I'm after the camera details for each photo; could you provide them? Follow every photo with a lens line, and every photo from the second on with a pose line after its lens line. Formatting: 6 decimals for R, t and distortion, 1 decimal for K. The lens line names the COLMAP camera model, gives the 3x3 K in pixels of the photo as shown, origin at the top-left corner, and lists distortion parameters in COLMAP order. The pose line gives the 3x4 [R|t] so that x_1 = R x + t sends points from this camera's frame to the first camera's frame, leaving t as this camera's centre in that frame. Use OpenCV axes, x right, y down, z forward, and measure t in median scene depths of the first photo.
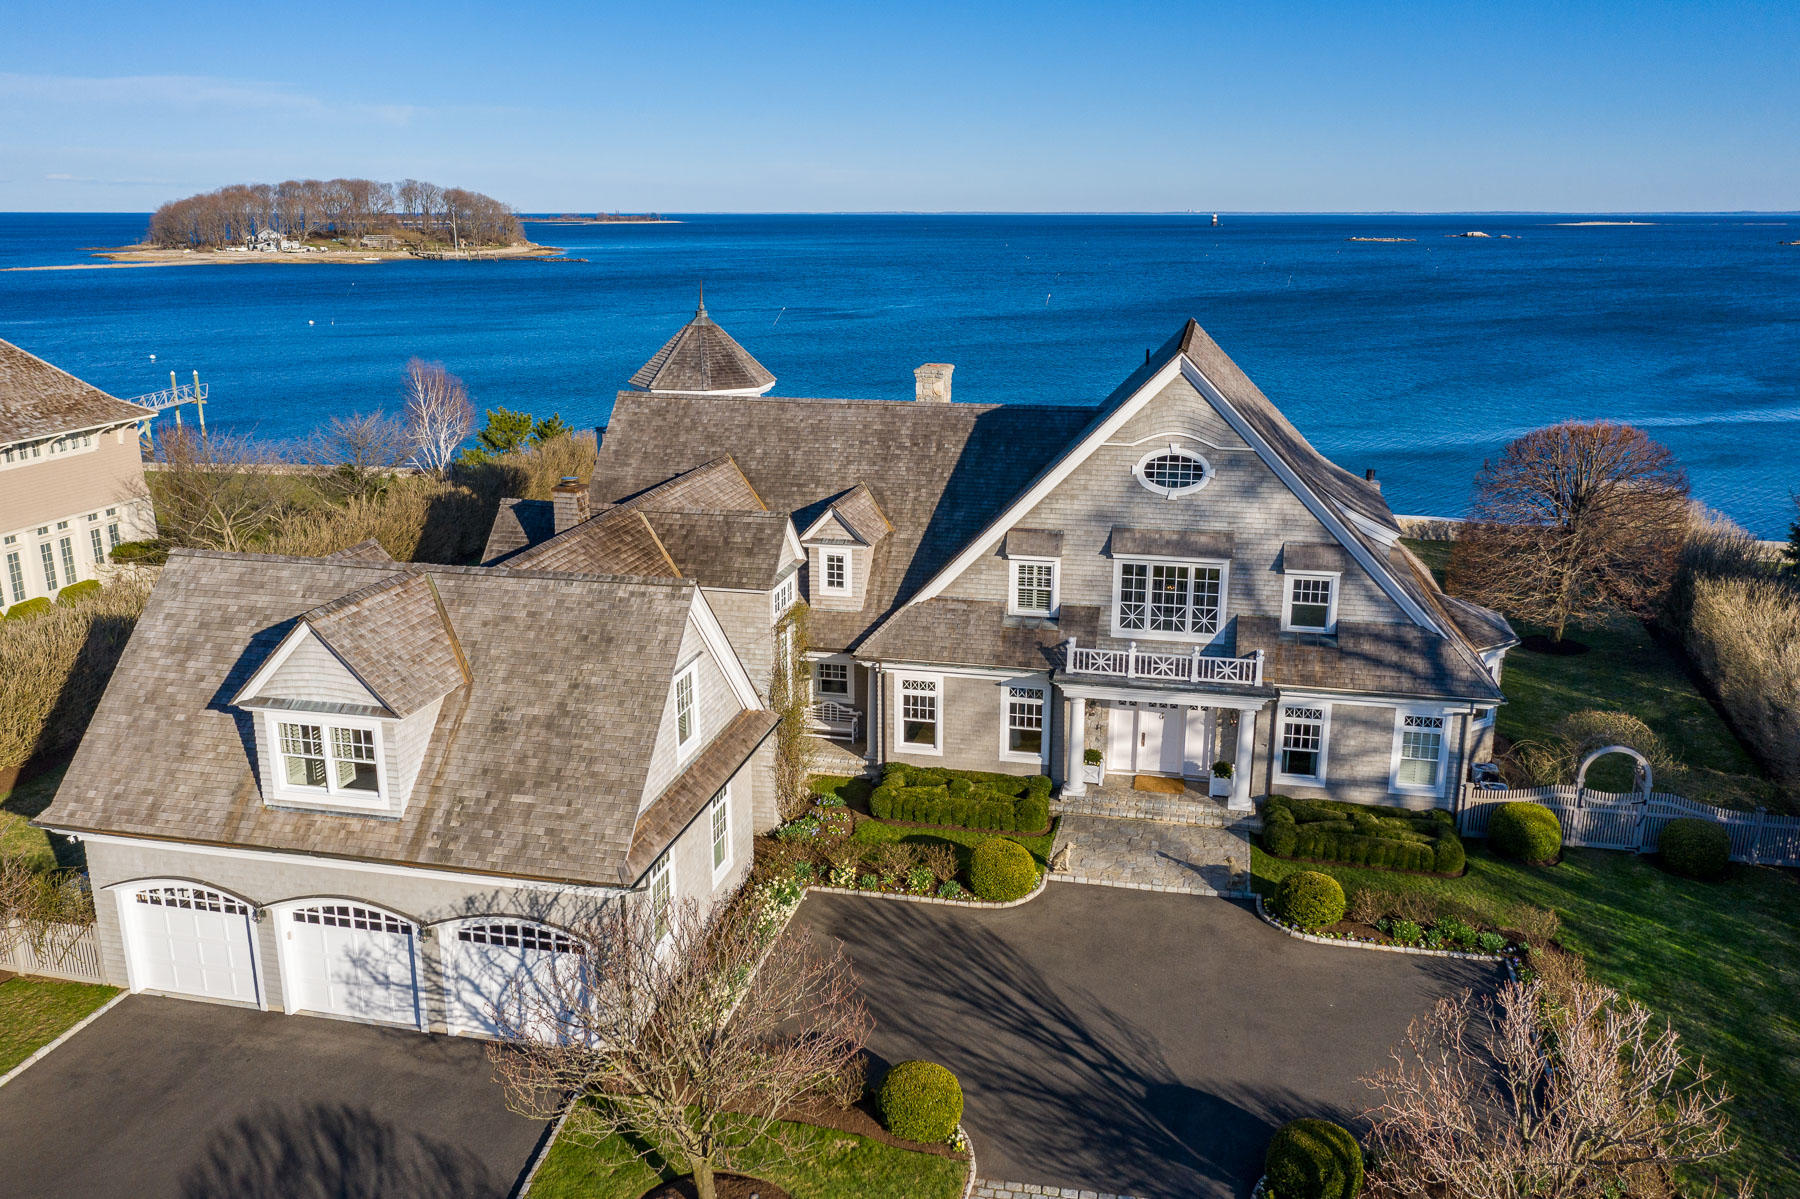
lens RADIAL K [[1425.2, 0, 900.0], [0, 1425.2, 599.5], [0, 0, 1]] dist [0.042079, 0.001672]
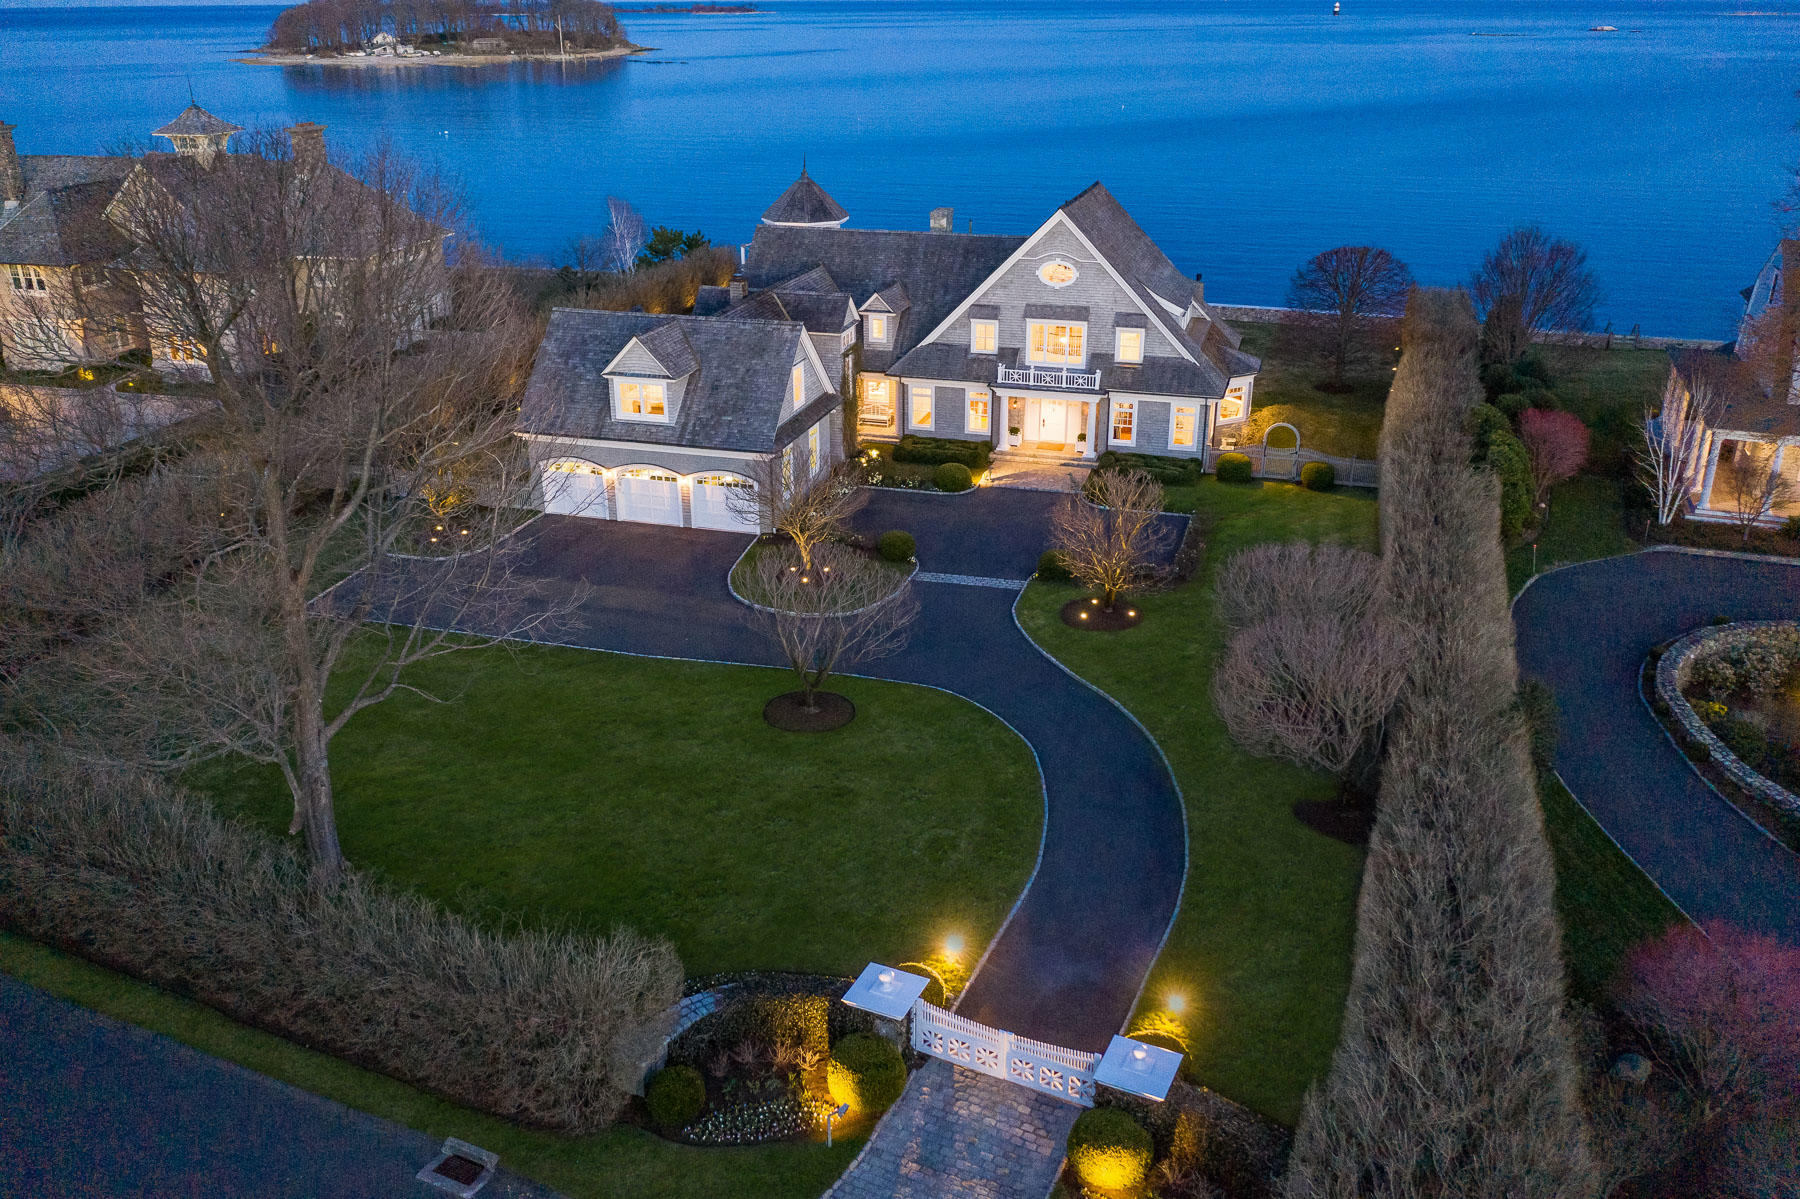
lens RADIAL K [[1466.7, 0, 900.0], [0, 1466.7, 599.5], [0, 0, 1]] dist [-0.001974, -0.000108]
pose [[0.997443, 0.022481, -0.067834, 0.131101], [-0.013787, 0.991933, 0.126015, 0.097355], [0.070120, -0.124758, 0.989706, -0.996093]]
